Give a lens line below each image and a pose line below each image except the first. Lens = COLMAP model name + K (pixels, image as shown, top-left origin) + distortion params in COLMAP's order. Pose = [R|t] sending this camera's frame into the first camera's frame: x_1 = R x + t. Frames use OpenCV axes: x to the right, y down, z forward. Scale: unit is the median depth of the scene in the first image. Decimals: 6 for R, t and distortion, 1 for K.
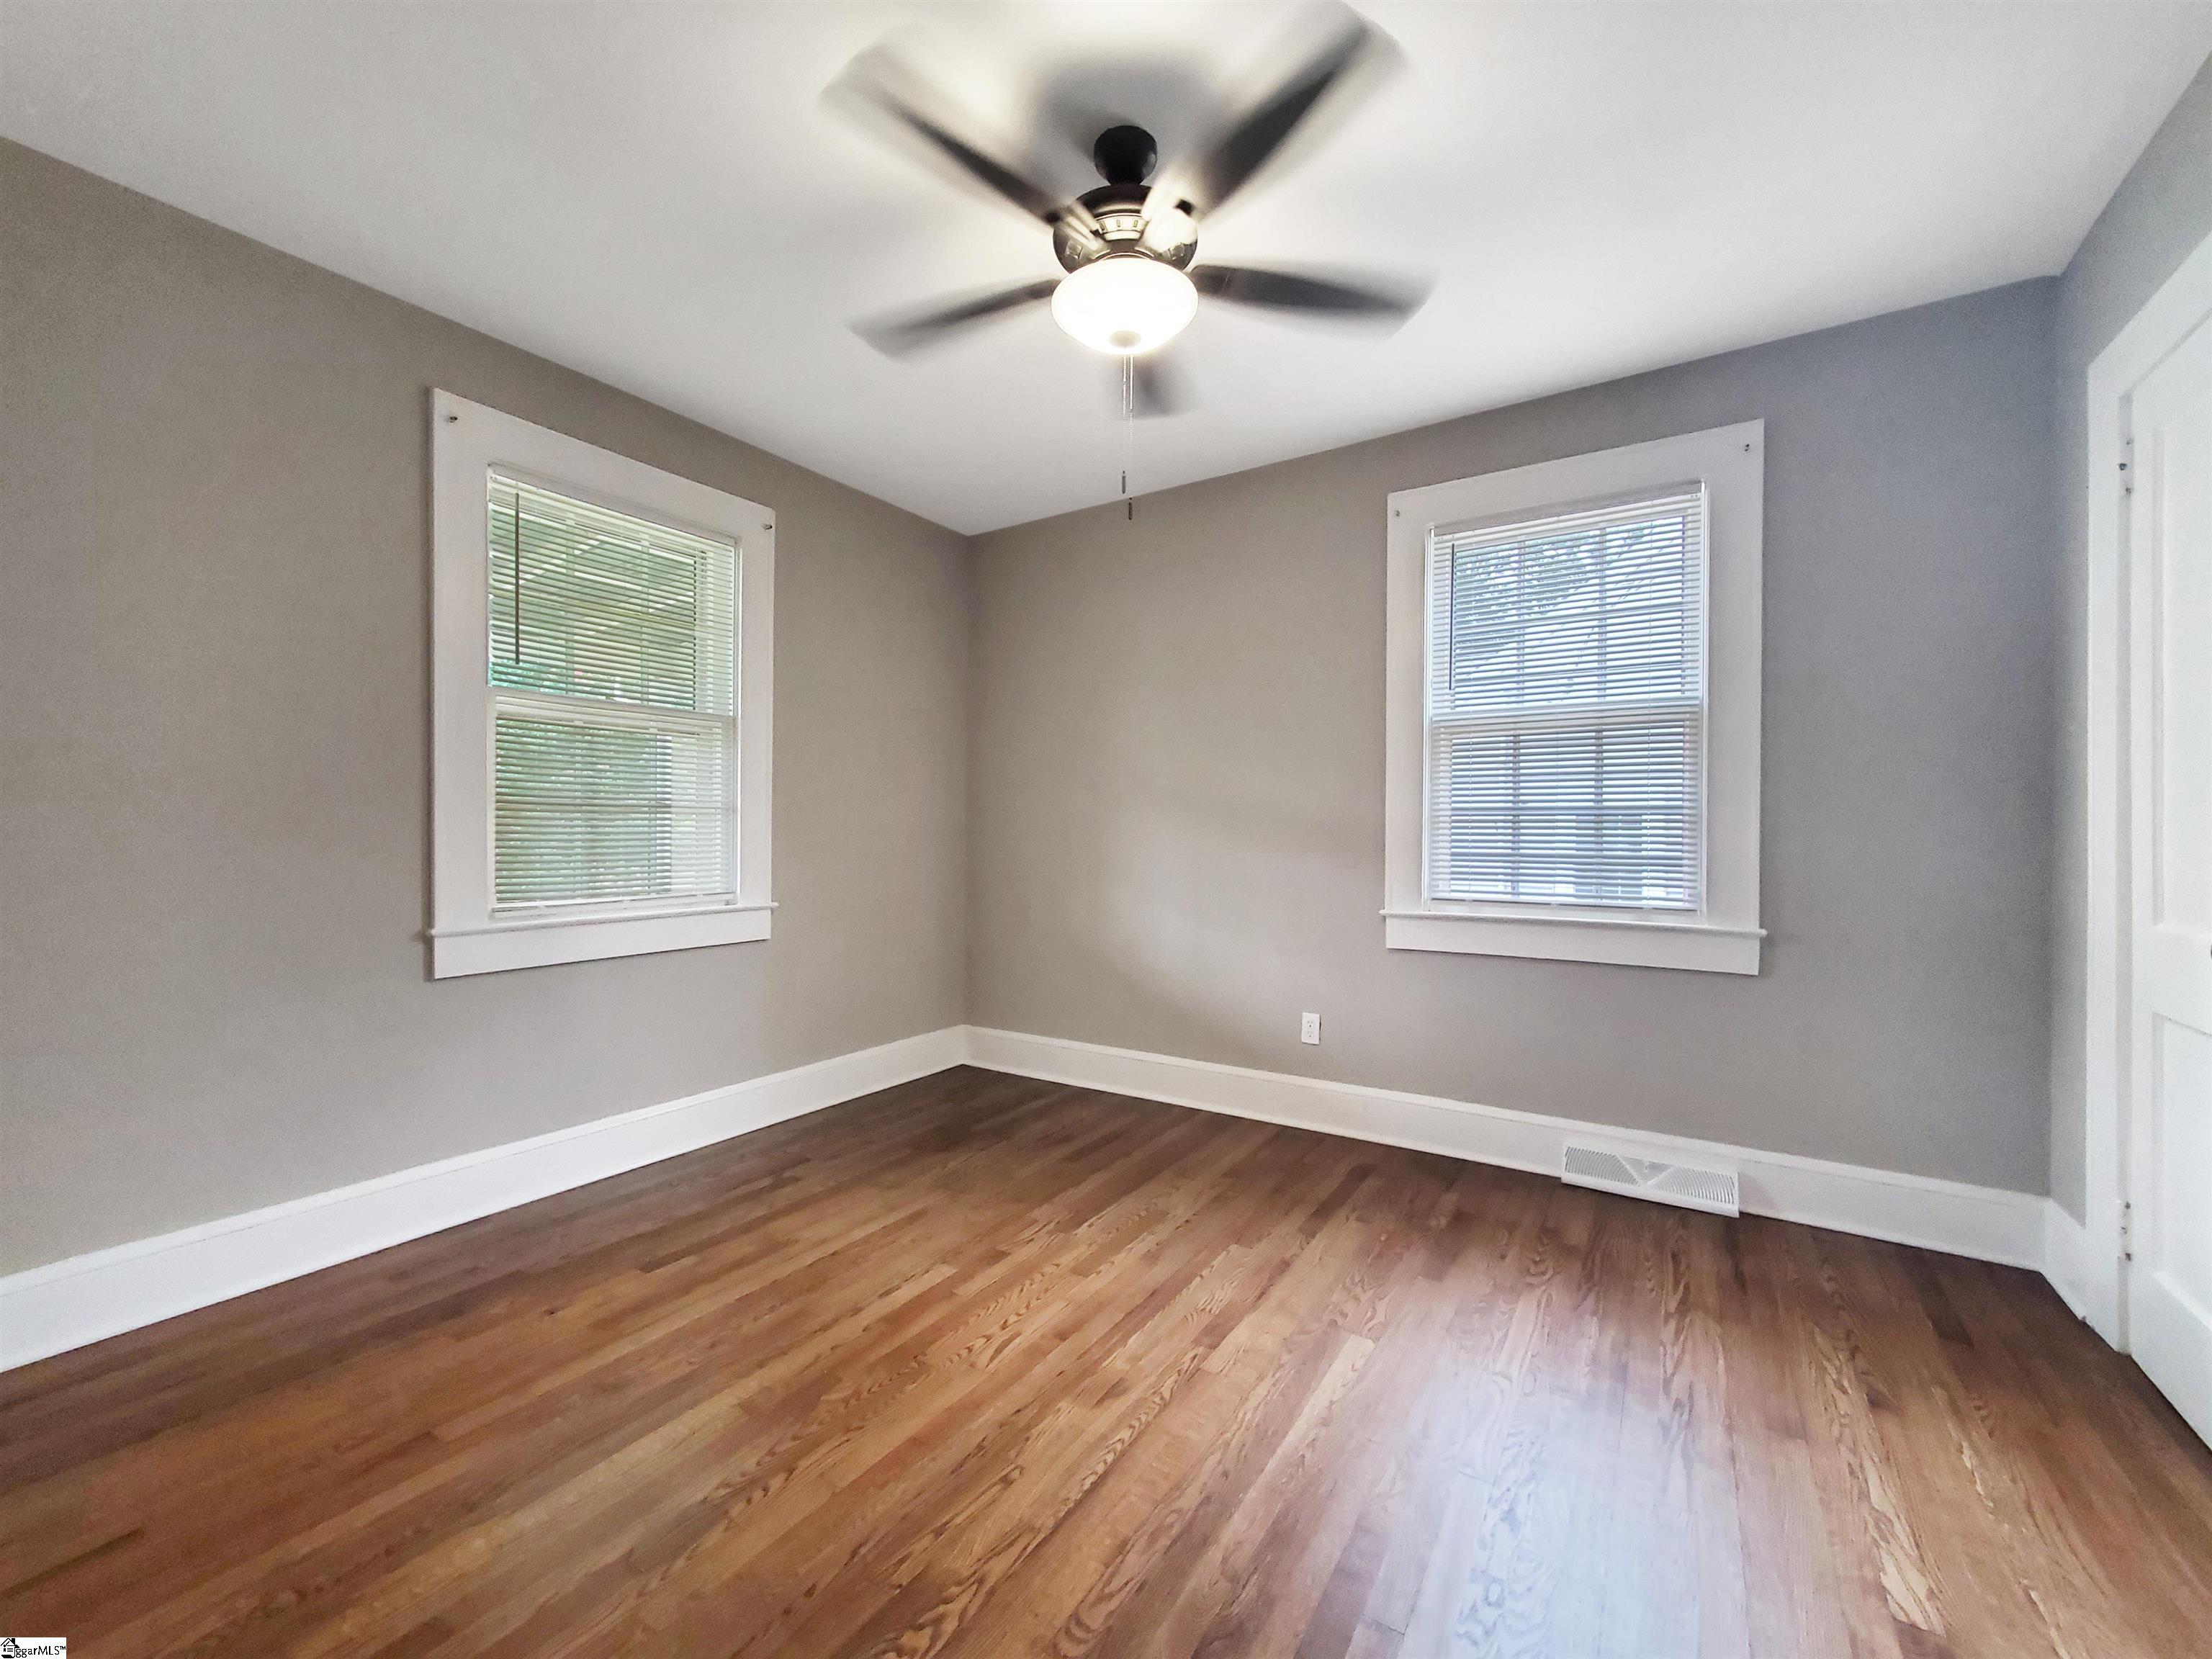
lens RADIAL K [[911.5, 0, 1106.0], [0, 911.5, 829.5], [0, 0, 1]] dist [0.003201, 0.000341]
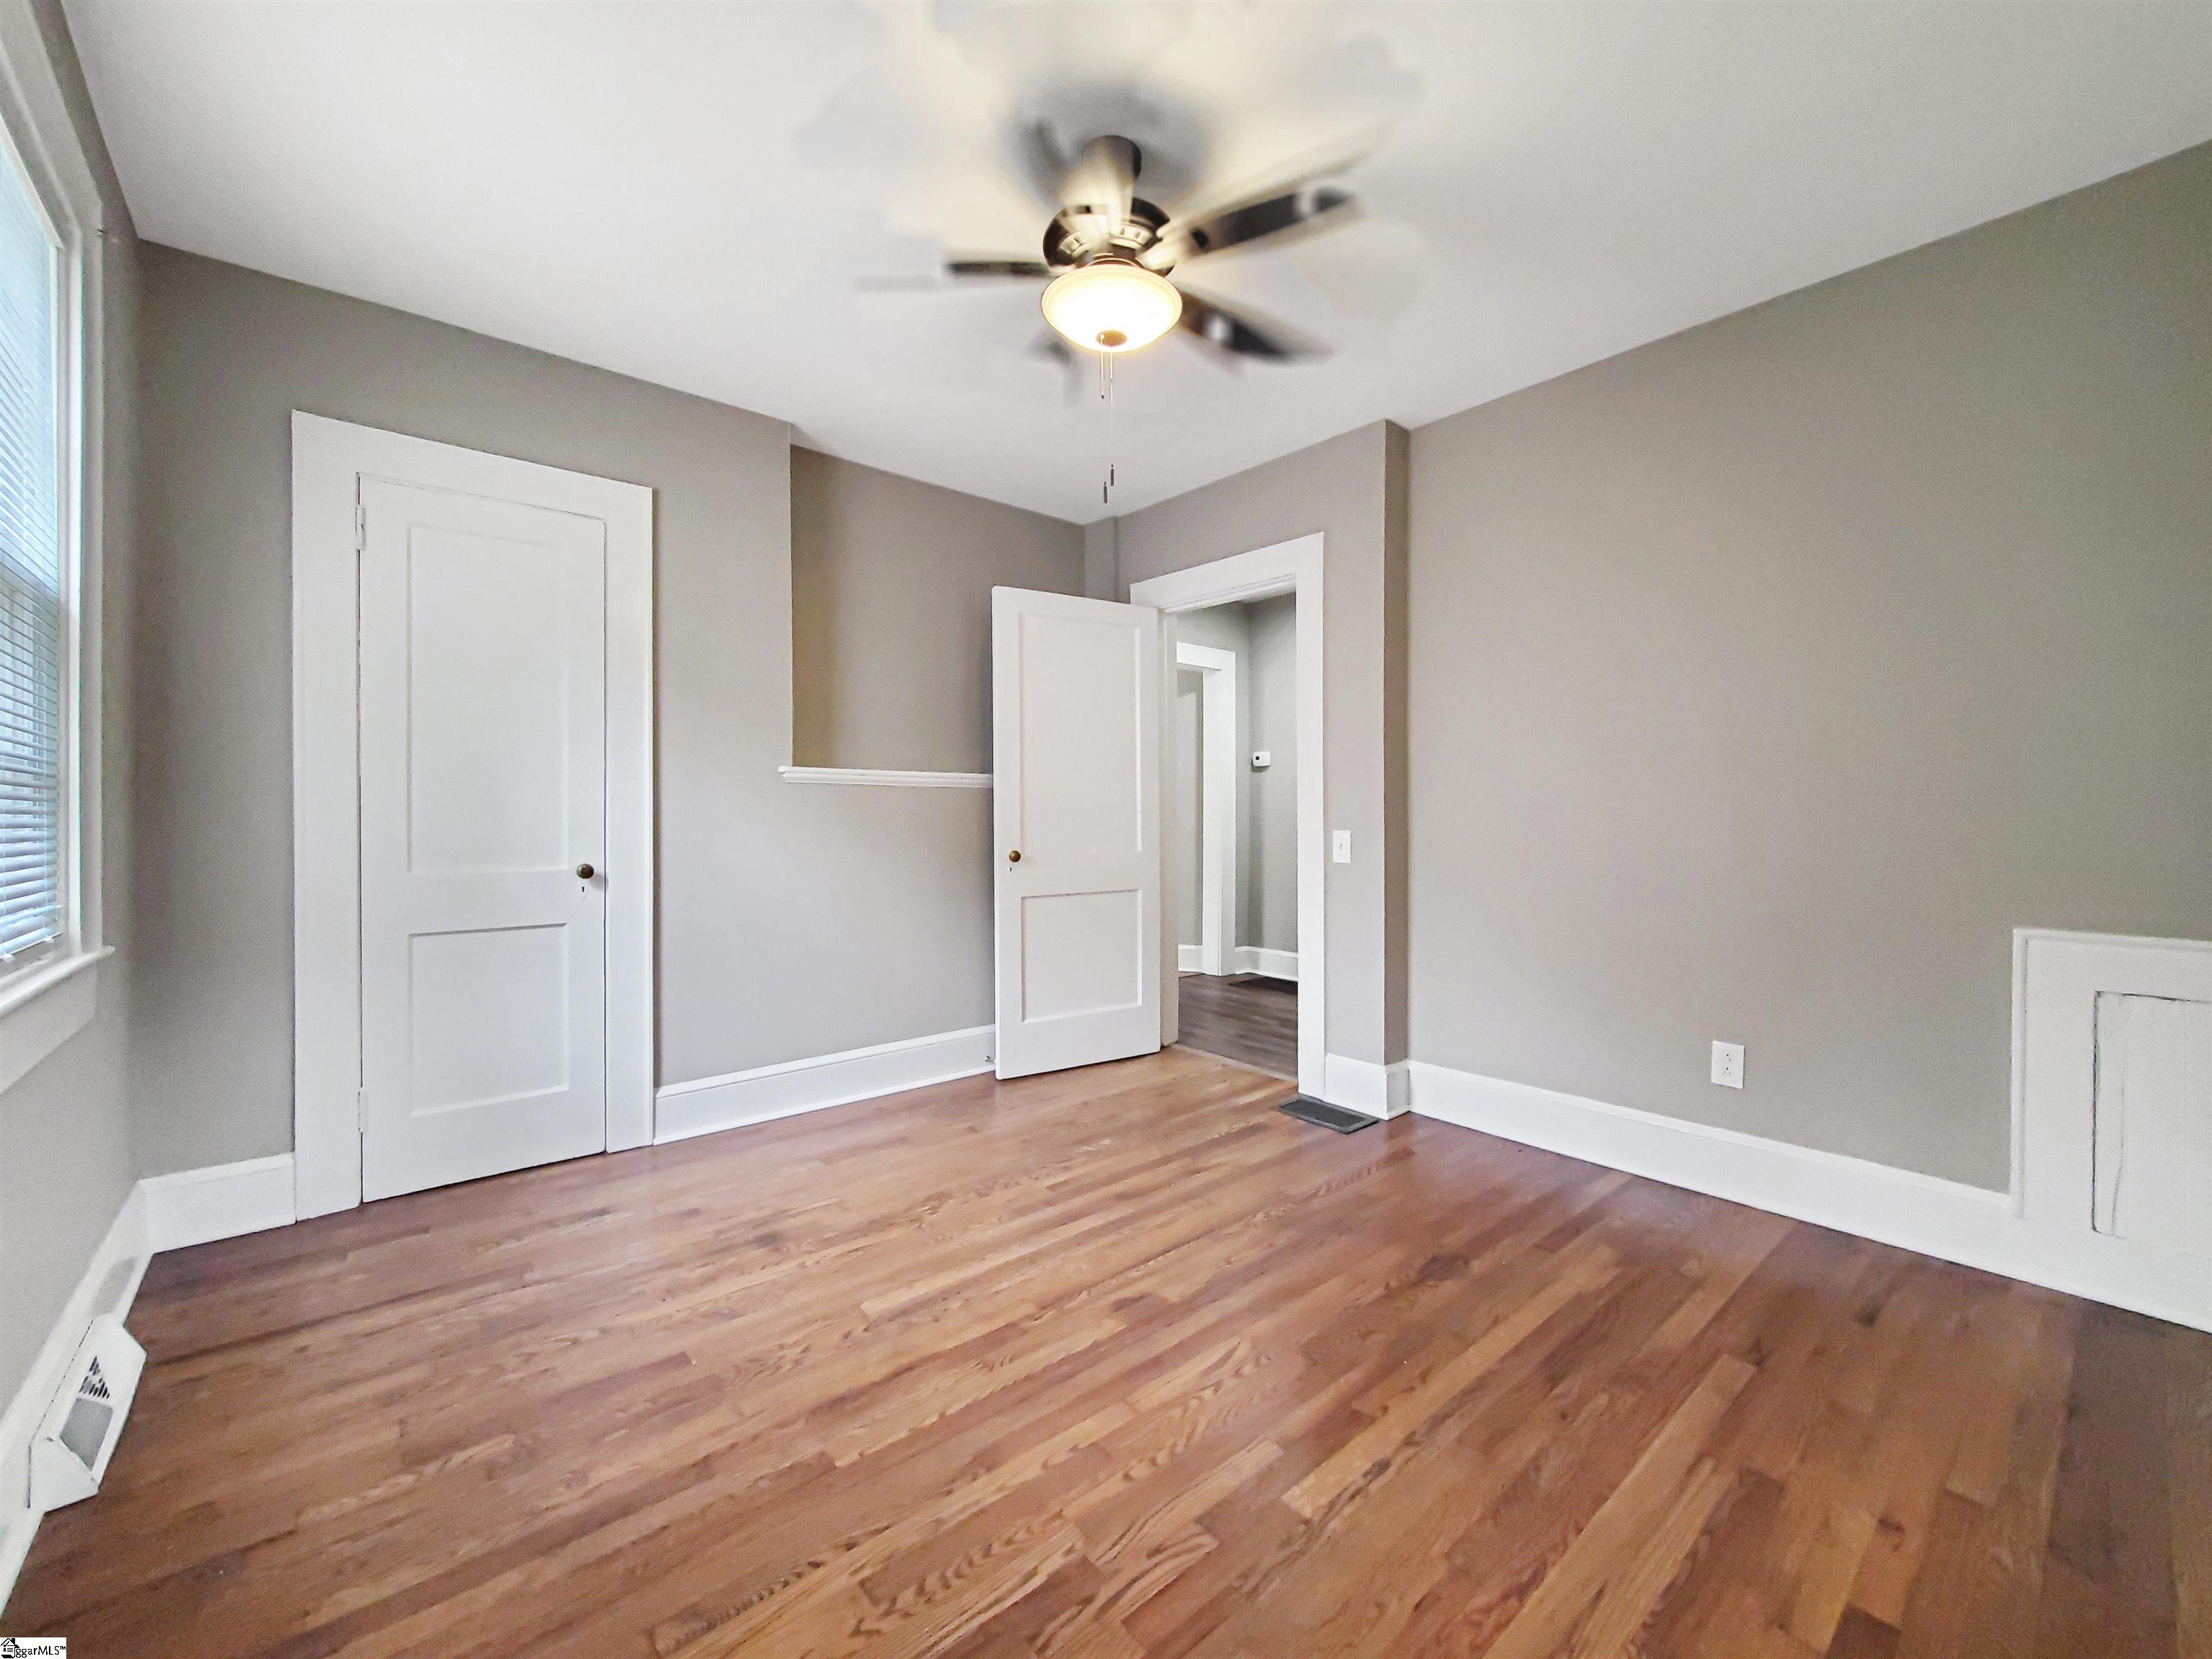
lens RADIAL K [[899.9, 0, 1111.0], [0, 899.9, 812.0], [0, 0, 1]] dist [-0.000722, -0.000051]
pose [[-0.960019, -0.006029, 0.279870, -0.241481], [-0.007685, 0.999959, -0.004820, 0.011598], [-0.279829, -0.006779, -0.960026, 1.794048]]
